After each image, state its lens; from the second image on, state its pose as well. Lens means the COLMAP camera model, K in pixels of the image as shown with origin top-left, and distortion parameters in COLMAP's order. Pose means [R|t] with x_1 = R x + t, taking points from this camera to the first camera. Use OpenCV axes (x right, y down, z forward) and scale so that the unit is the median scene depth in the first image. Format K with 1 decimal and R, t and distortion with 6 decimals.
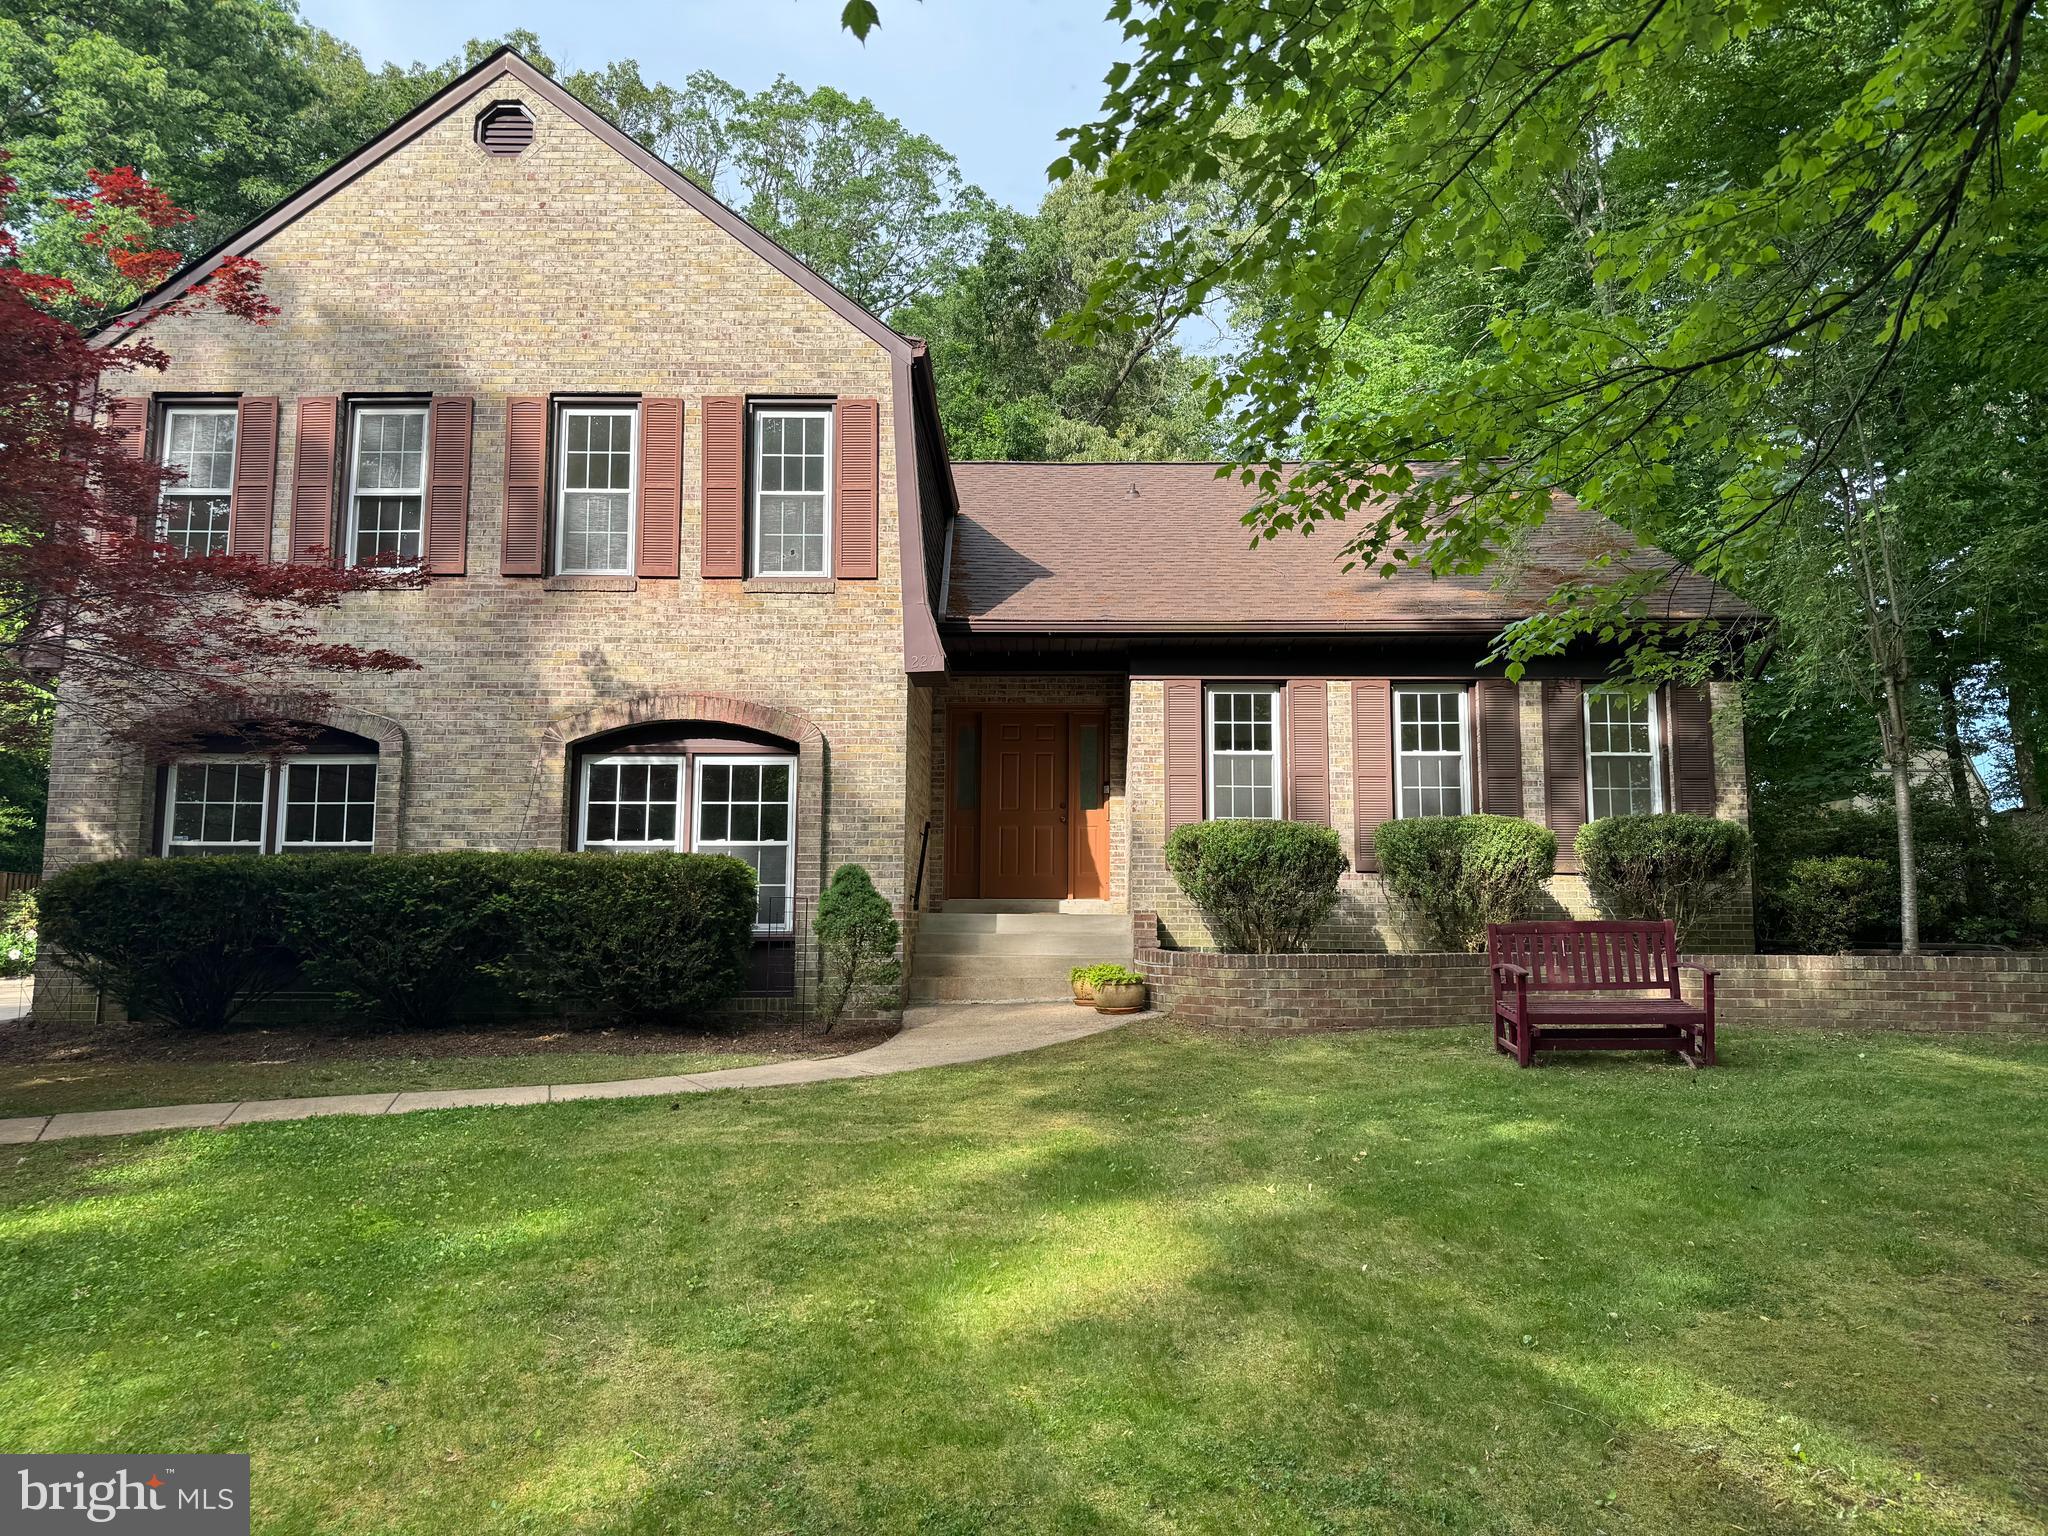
lens RADIAL K [[1437.7, 0, 1024.0], [0, 1437.7, 768.0], [0, 0, 1]] dist [0.033102, -0.003066]
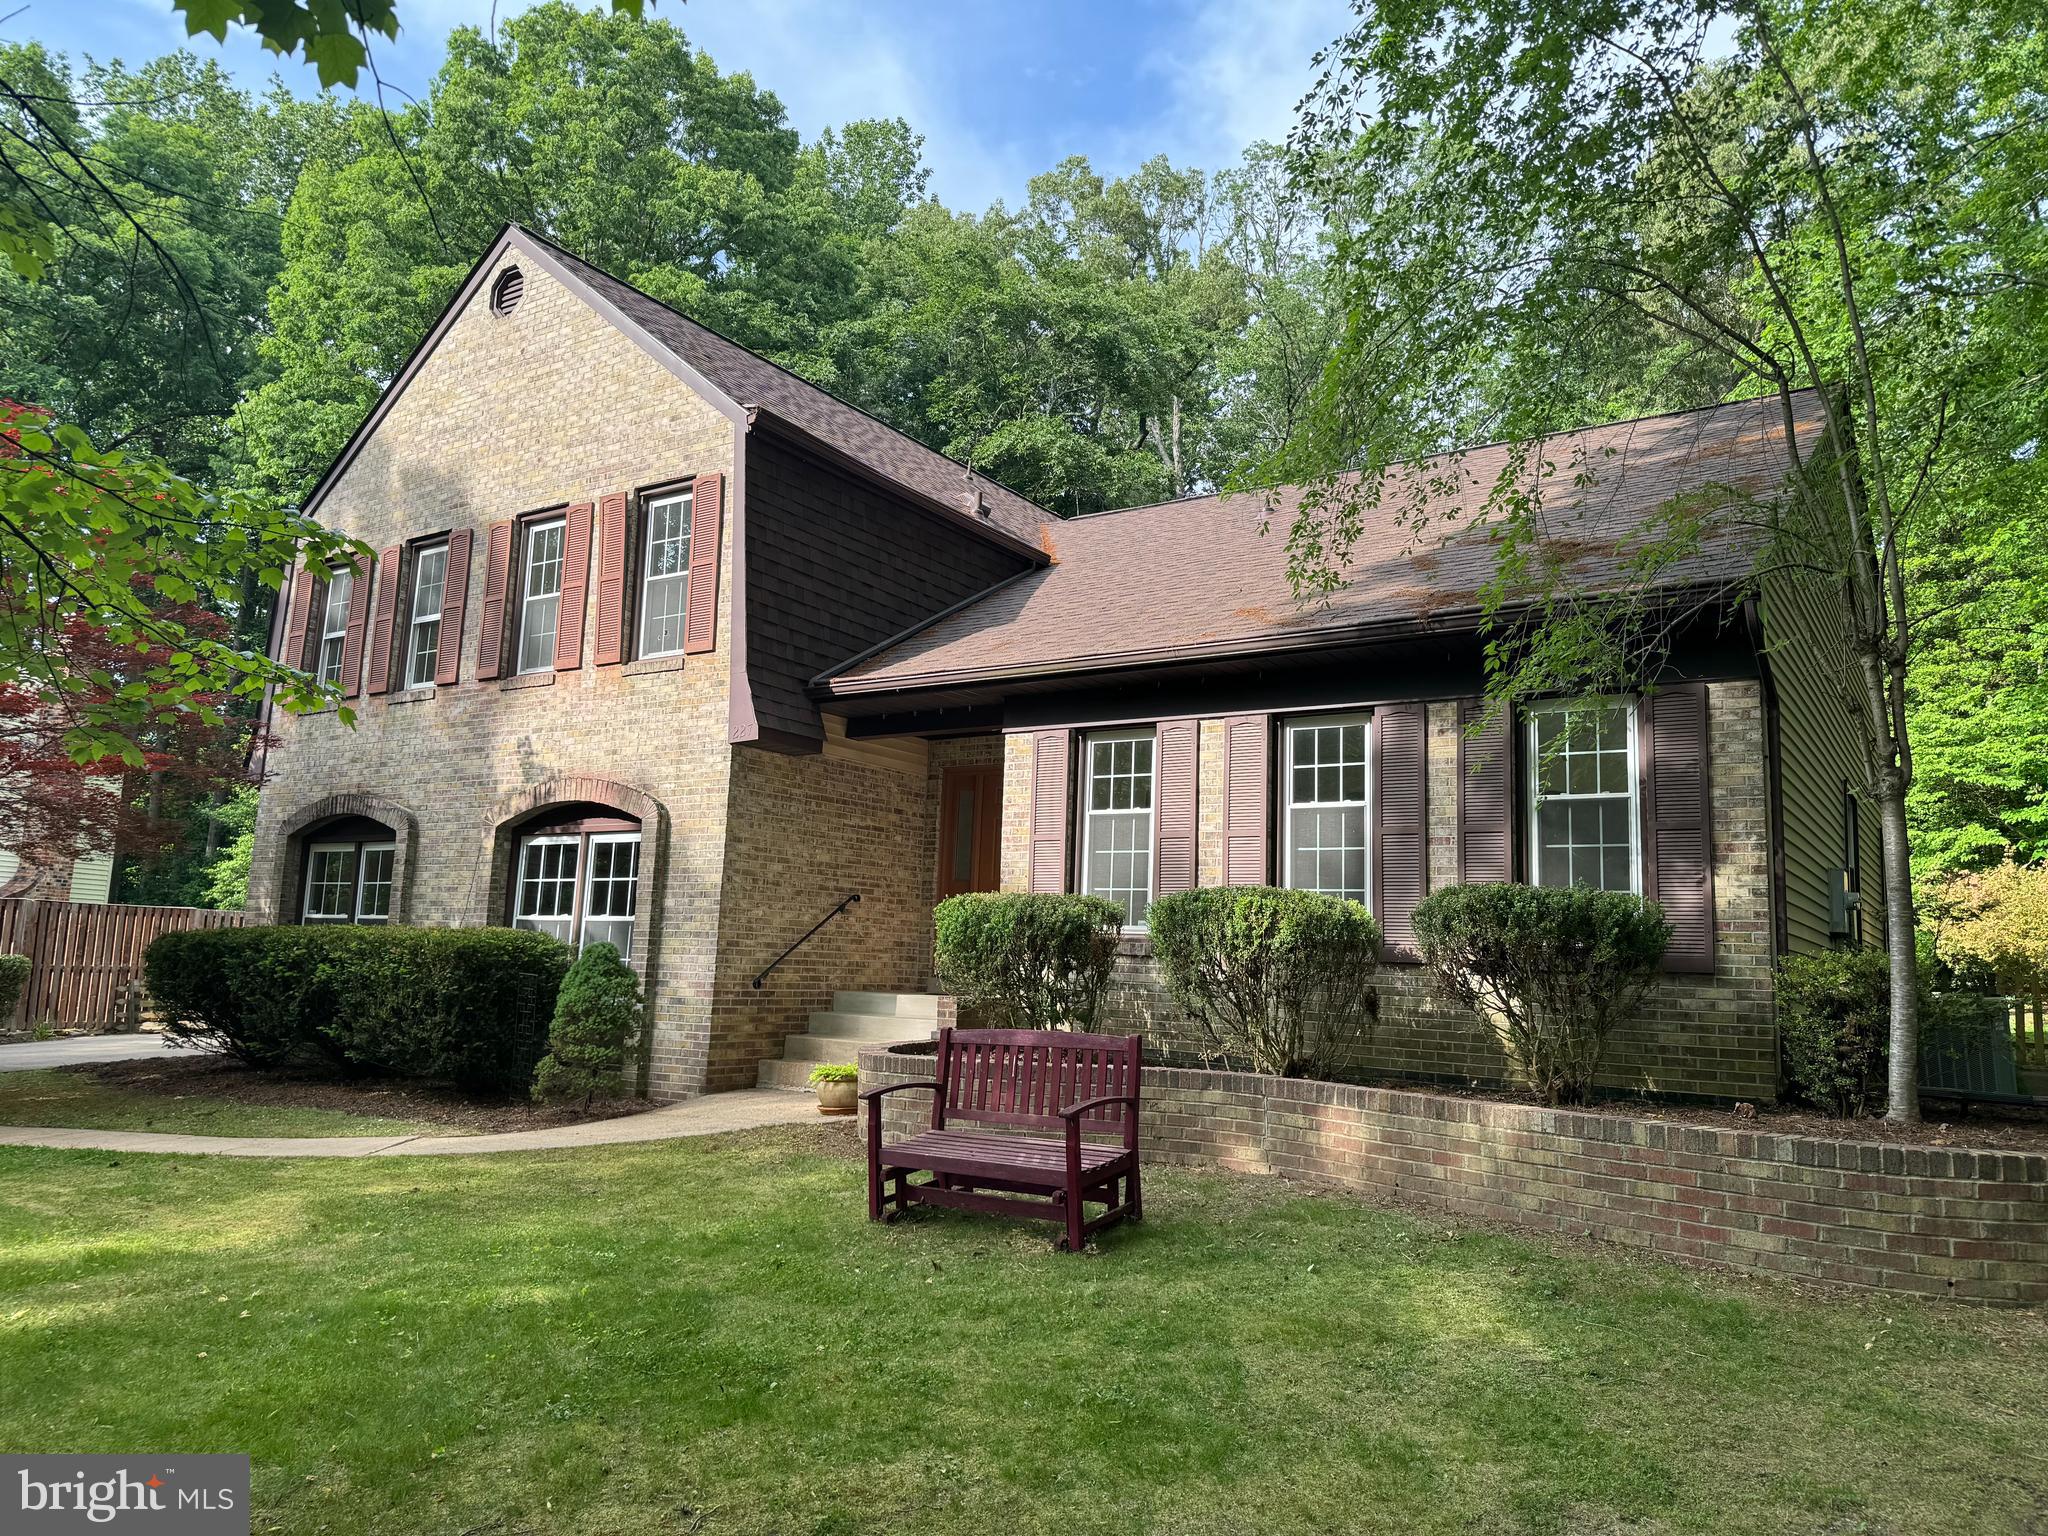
lens RADIAL K [[1442.5, 0, 1024.3], [0, 1442.5, 753.0], [0, 0, 1]] dist [0.045769, -0.000759]
pose [[0.834325, -0.056667, -0.548353, 0.619796], [0.029216, 0.997850, -0.058667, 0.003379], [0.550498, 0.032927, 0.834187, 0.285972]]
